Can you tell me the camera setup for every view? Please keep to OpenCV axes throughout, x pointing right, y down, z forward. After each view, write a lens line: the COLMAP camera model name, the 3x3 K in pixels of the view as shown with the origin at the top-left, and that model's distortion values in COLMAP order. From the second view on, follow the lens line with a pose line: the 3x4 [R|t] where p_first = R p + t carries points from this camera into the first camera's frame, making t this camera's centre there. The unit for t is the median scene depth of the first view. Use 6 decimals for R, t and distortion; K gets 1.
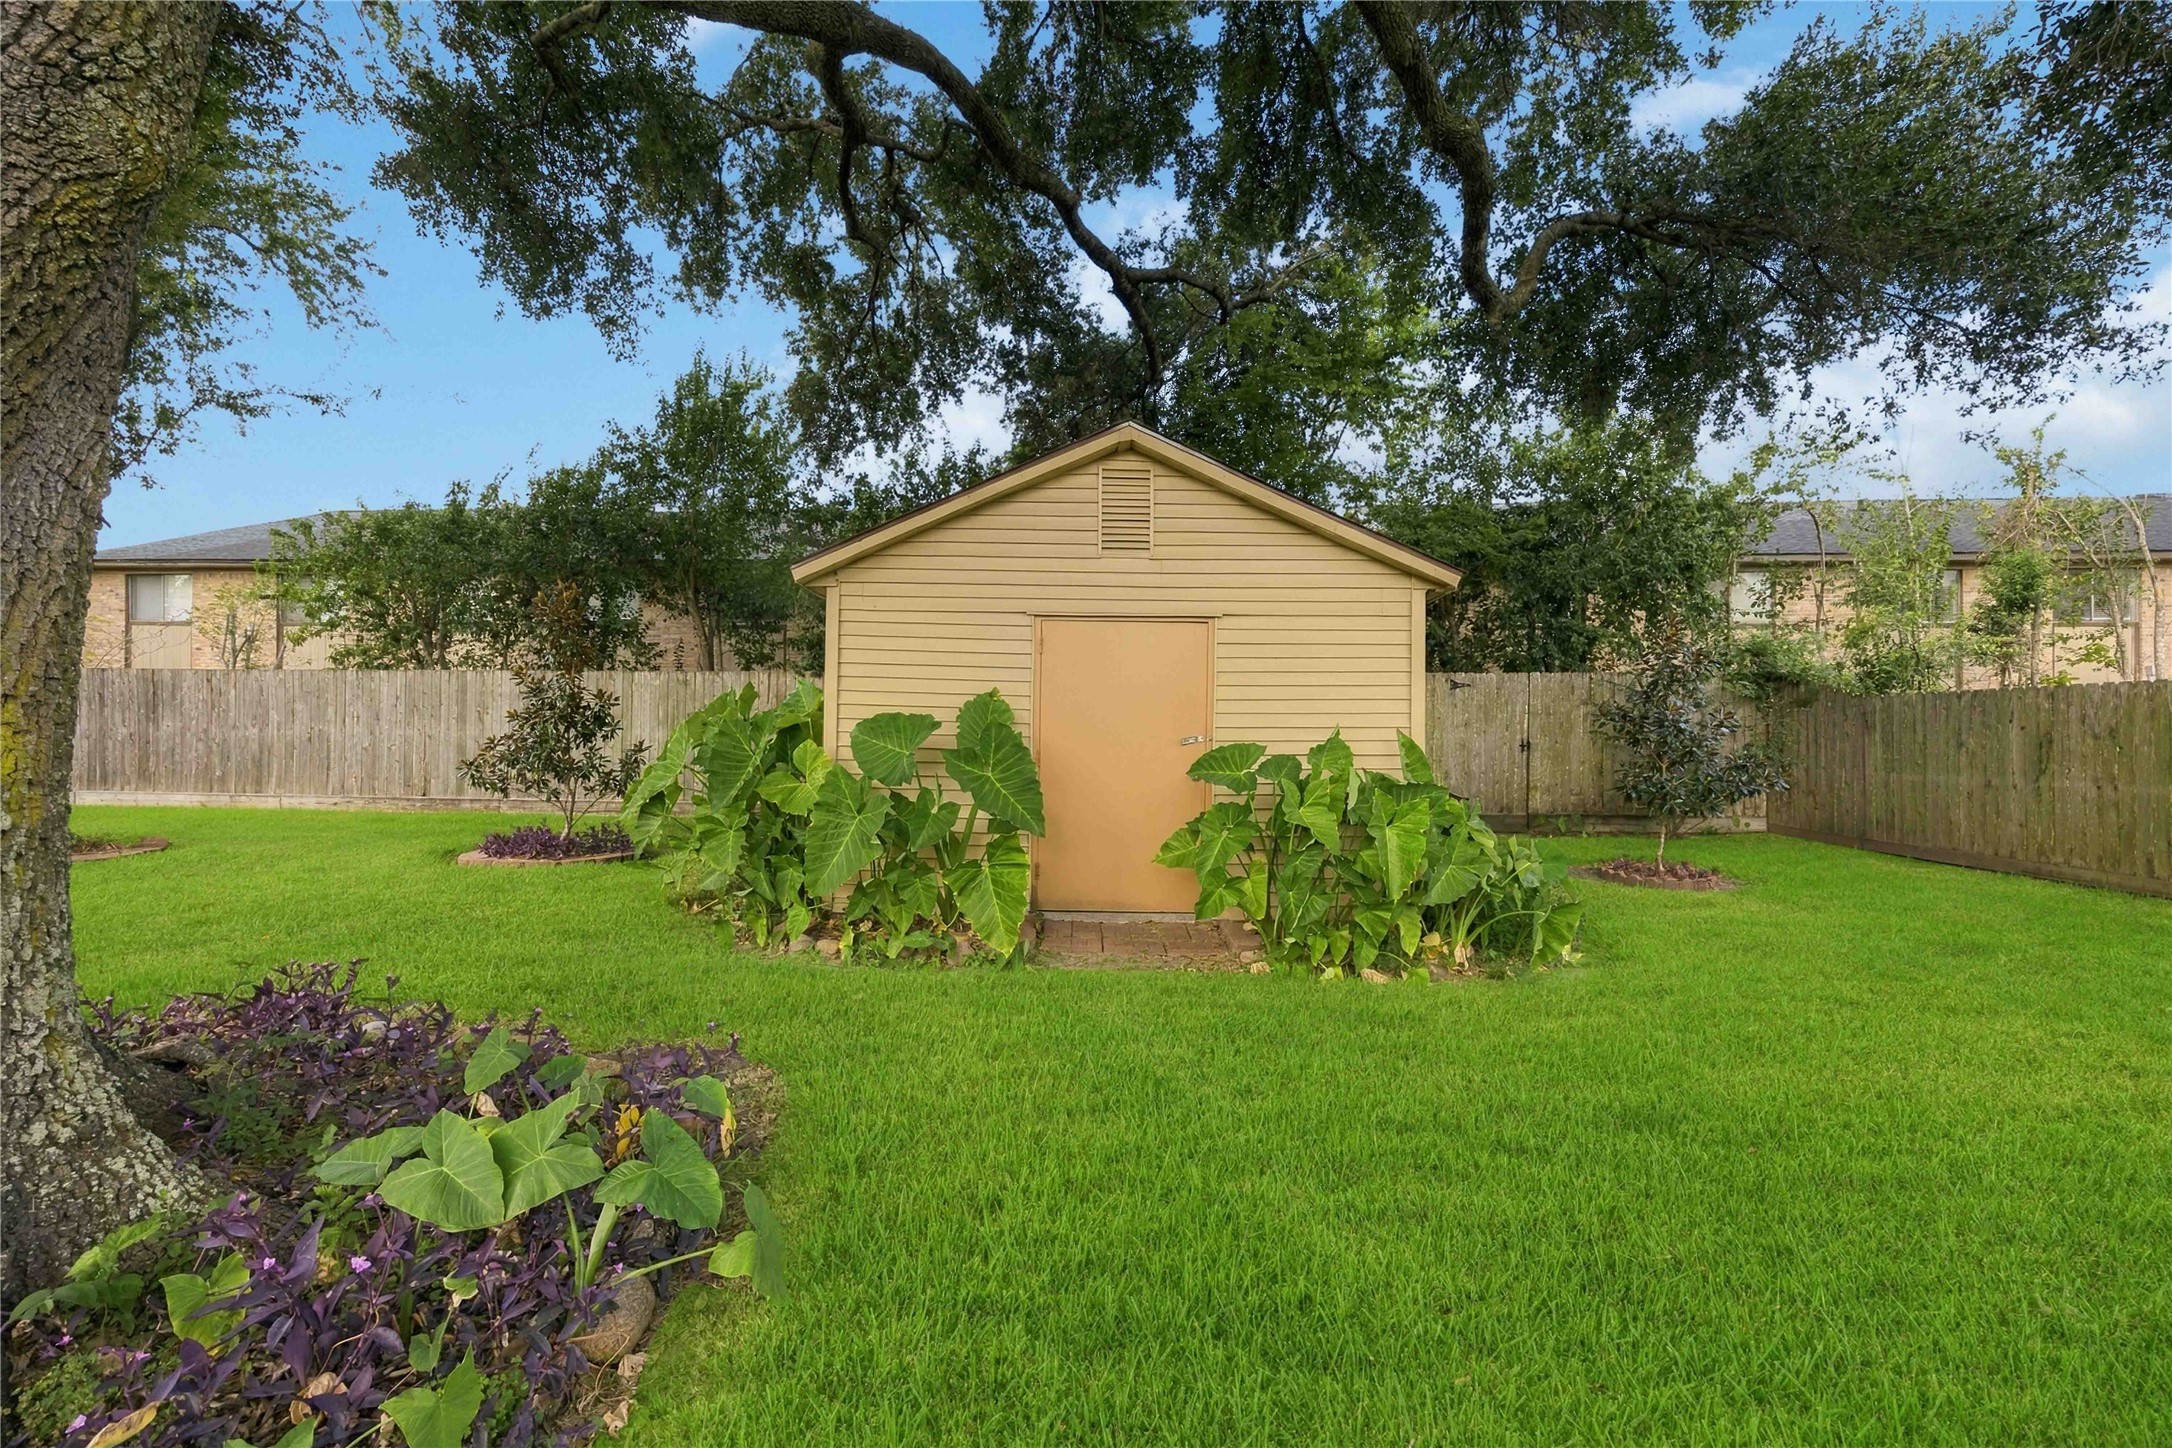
lens RADIAL K [[835.3, 0, 1086.0], [0, 835.3, 724.0], [0, 0, 1]] dist [0.000046, 0.000011]
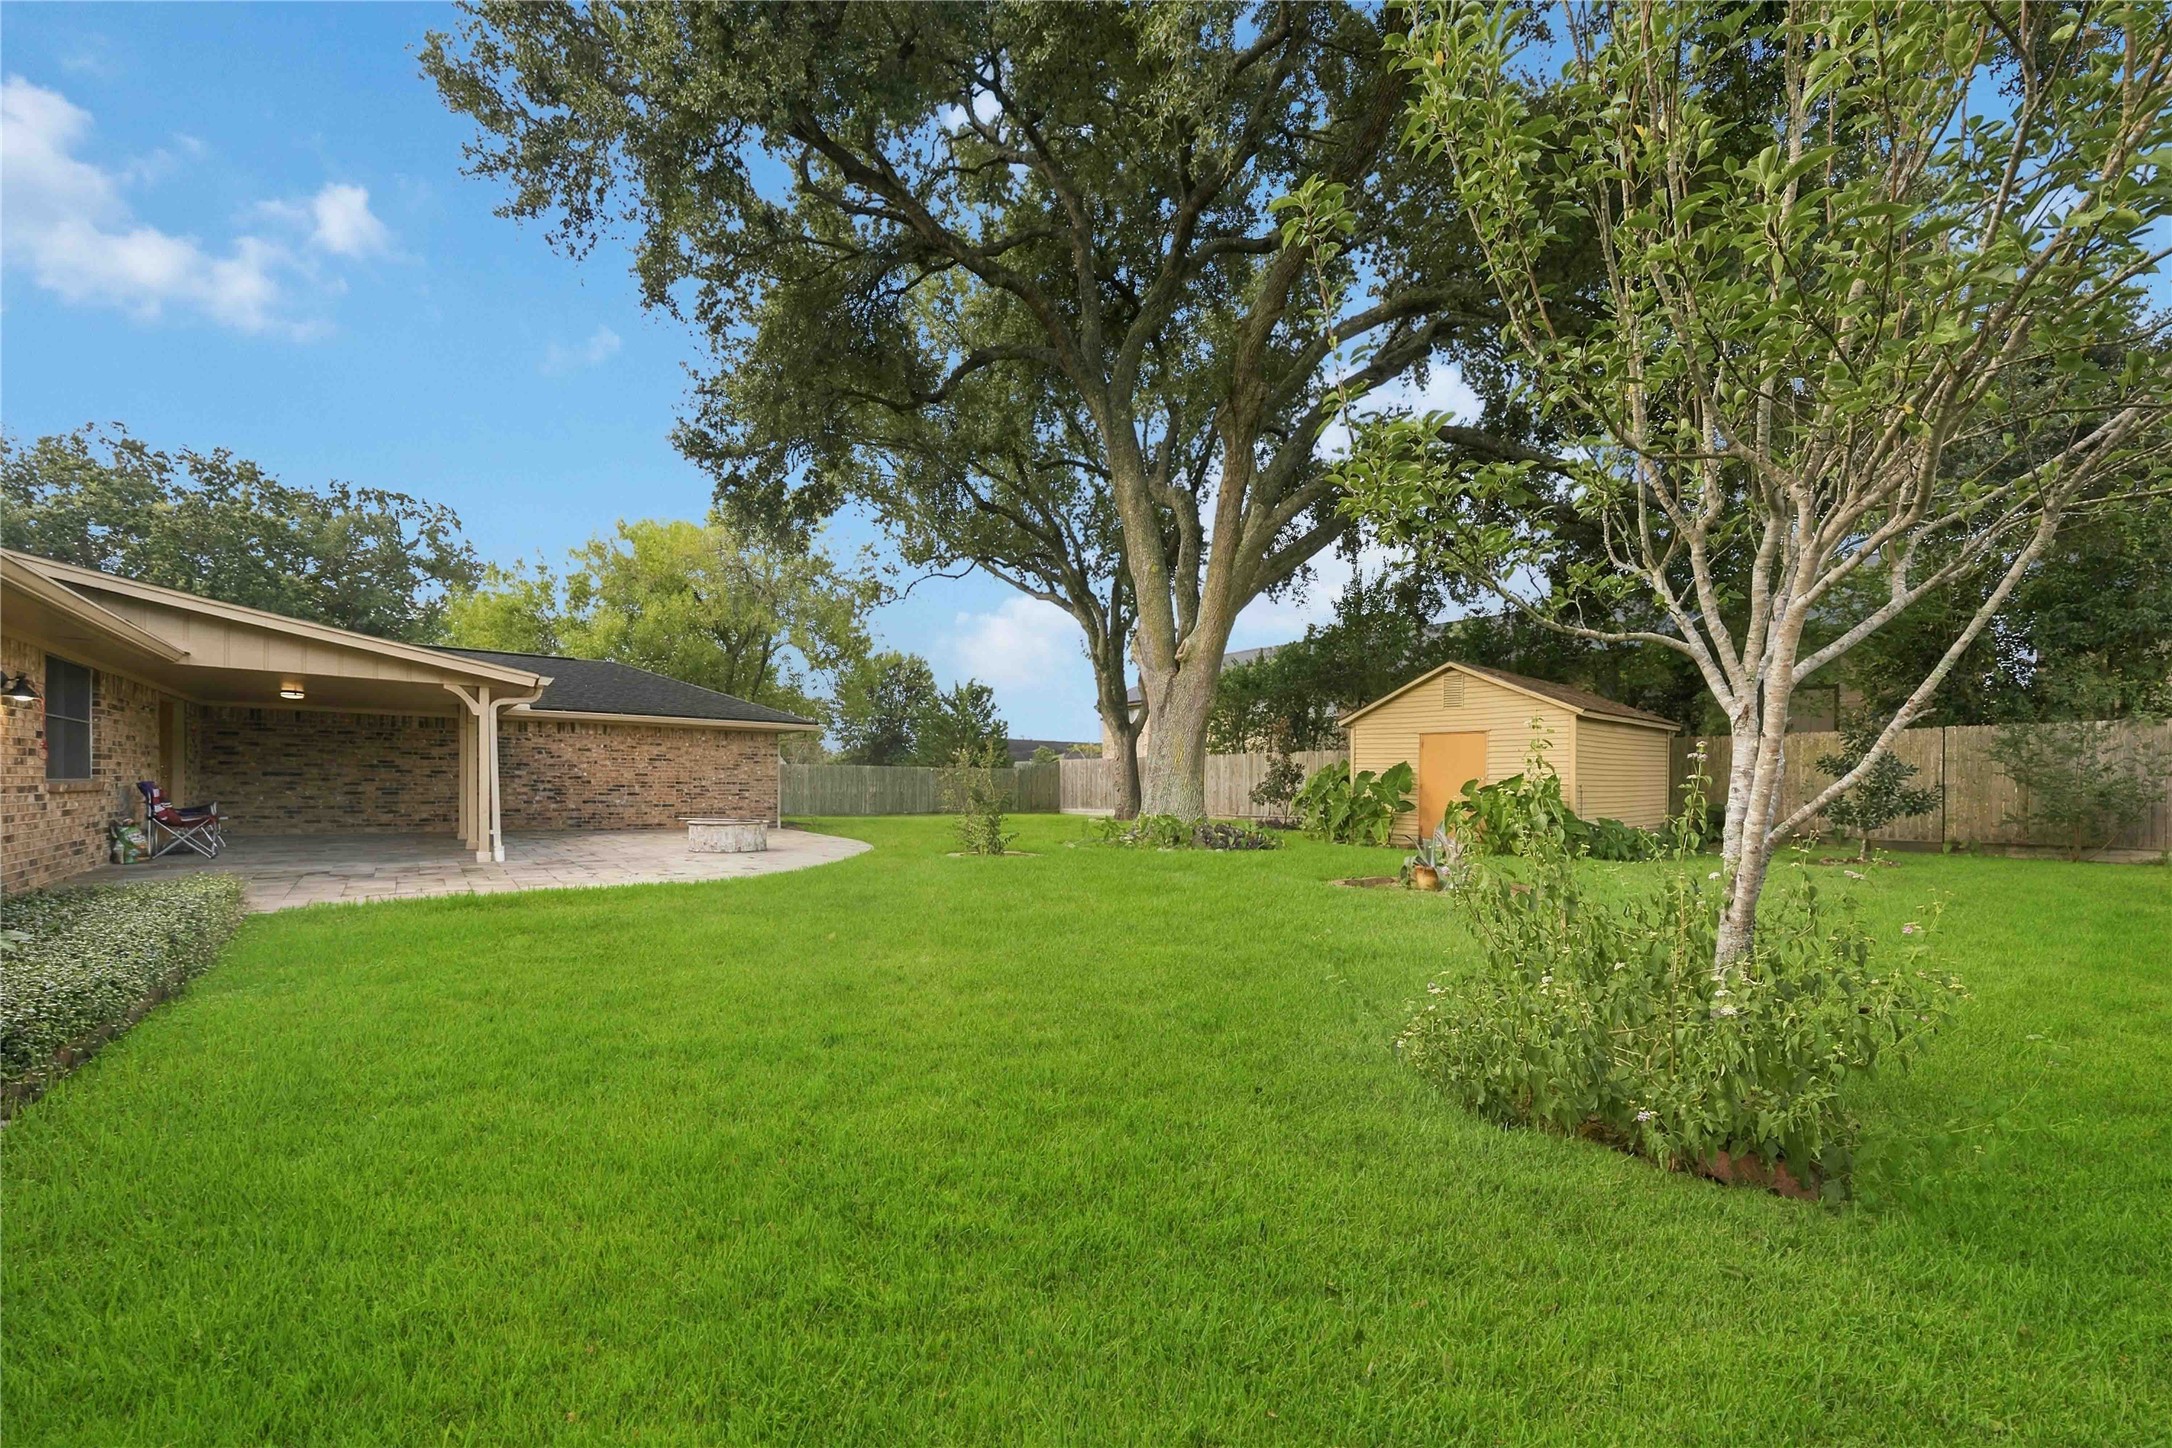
lens RADIAL K [[846.6, 0, 1082.8], [0, 846.6, 794.1], [0, 0, 1]] dist [0.000185, 0.000006]
pose [[0.663355, 0.002095, -0.748302, 0.760681], [0.007321, 0.999930, 0.009289, 0.020538], [0.748269, -0.011640, 0.663293, -0.980673]]
